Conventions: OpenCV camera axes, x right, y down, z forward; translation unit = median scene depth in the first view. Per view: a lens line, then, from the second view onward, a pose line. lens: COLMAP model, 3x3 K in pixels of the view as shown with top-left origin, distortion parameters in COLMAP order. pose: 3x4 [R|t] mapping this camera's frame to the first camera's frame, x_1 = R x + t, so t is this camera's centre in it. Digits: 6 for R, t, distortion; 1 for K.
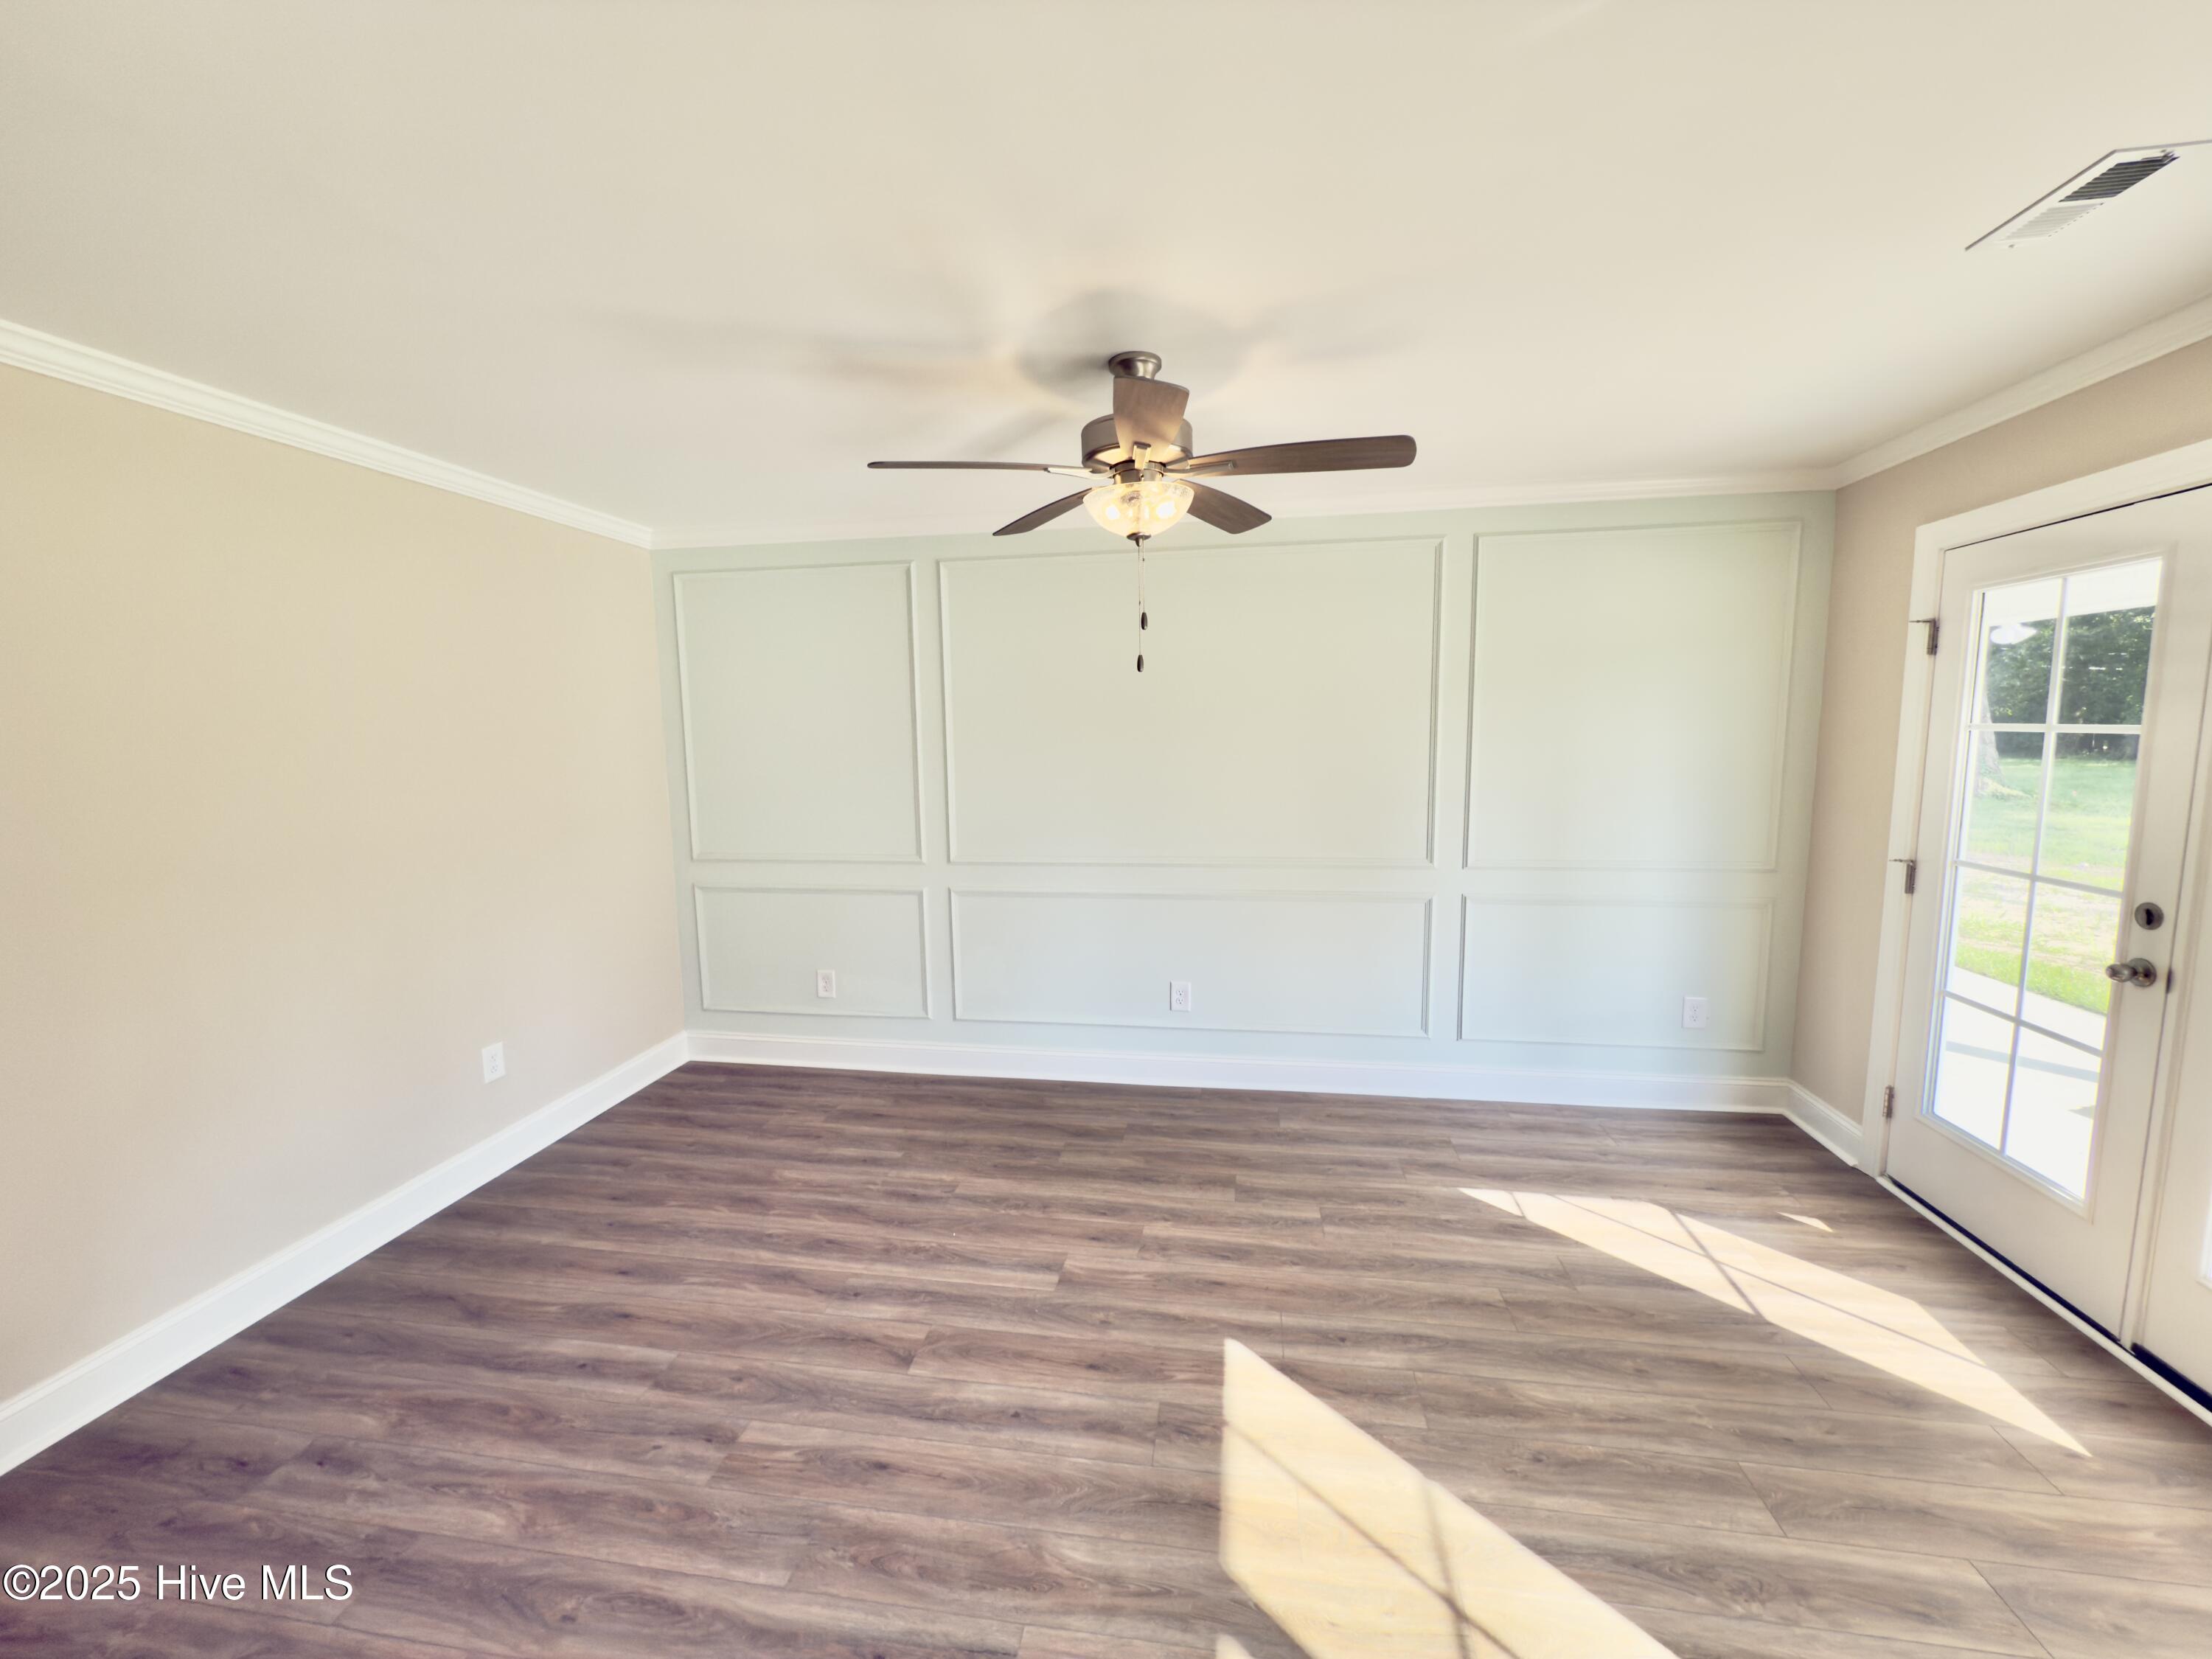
lens RADIAL K [[889.9, 0, 1102.1], [0, 889.9, 834.6], [0, 0, 1]] dist [-0.000425, 0.000233]
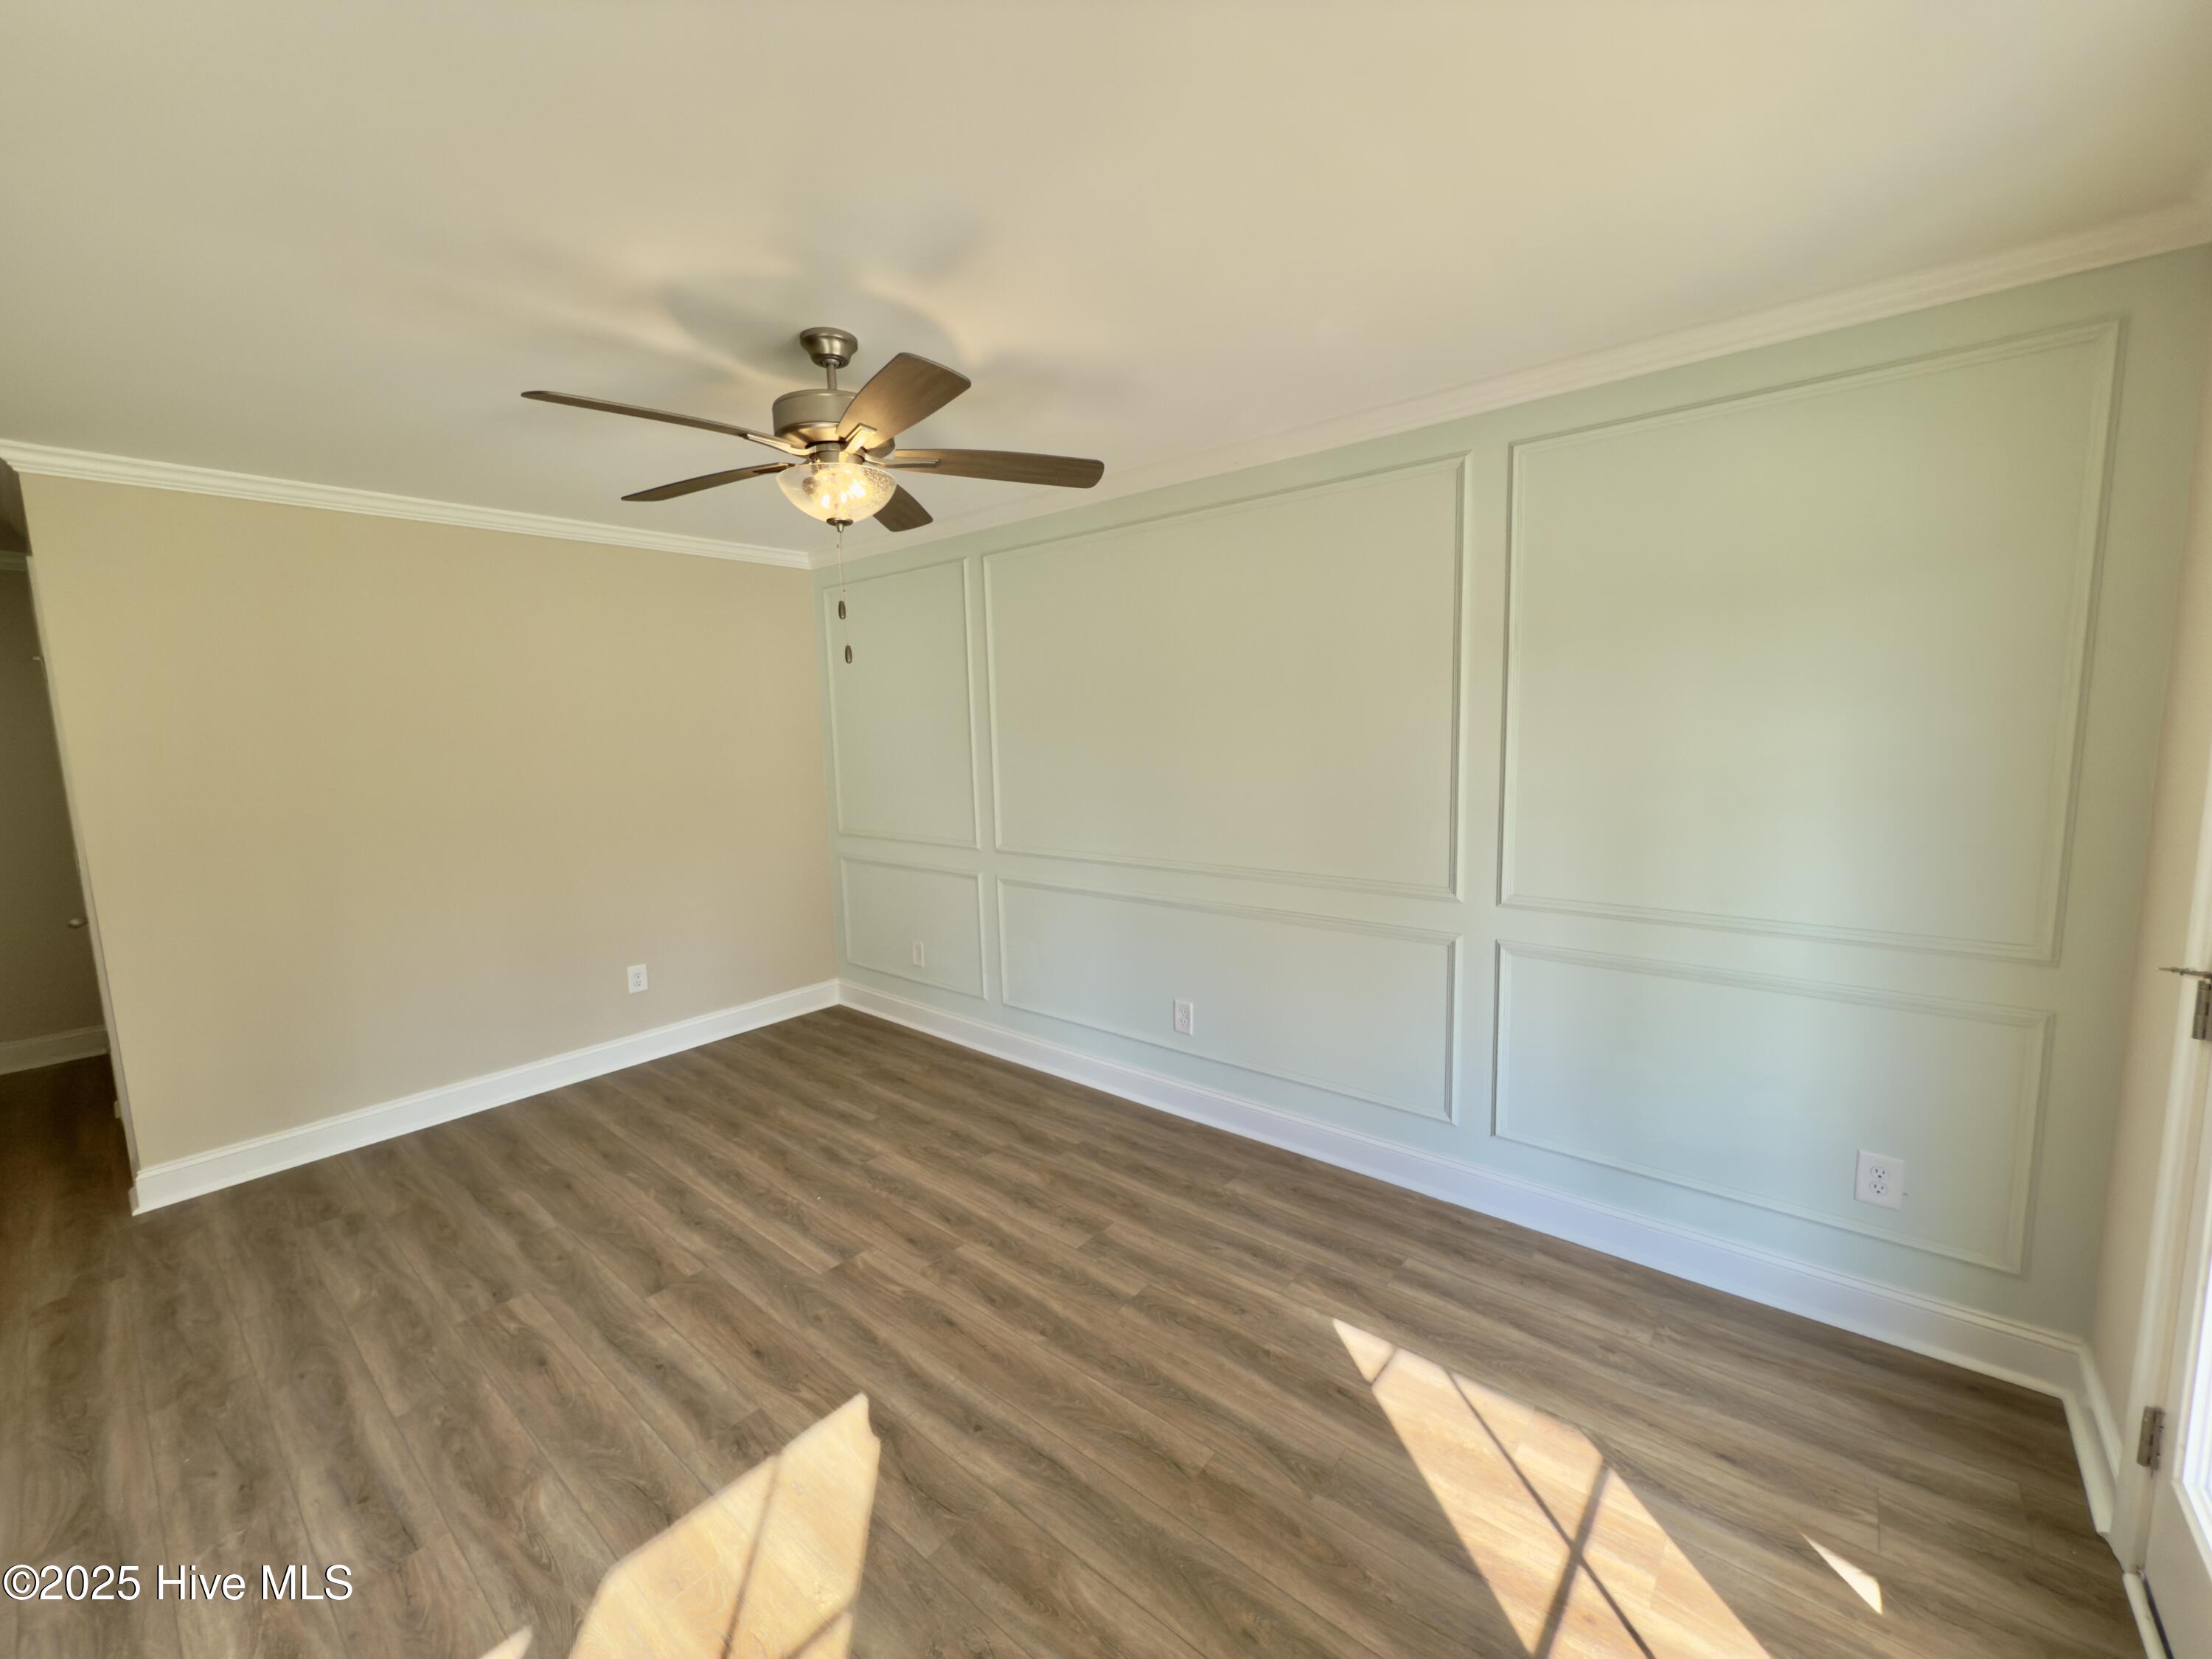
lens RADIAL K [[889.9, 0, 1107.3], [0, 889.9, 831.5], [0, 0, 1]] dist [-0.000425, 0.000233]
pose [[0.855998, 0.055985, -0.513939, 0.640038], [-0.049664, 0.998426, 0.026044, -0.032364], [0.514588, 0.003231, 0.857431, 0.260813]]
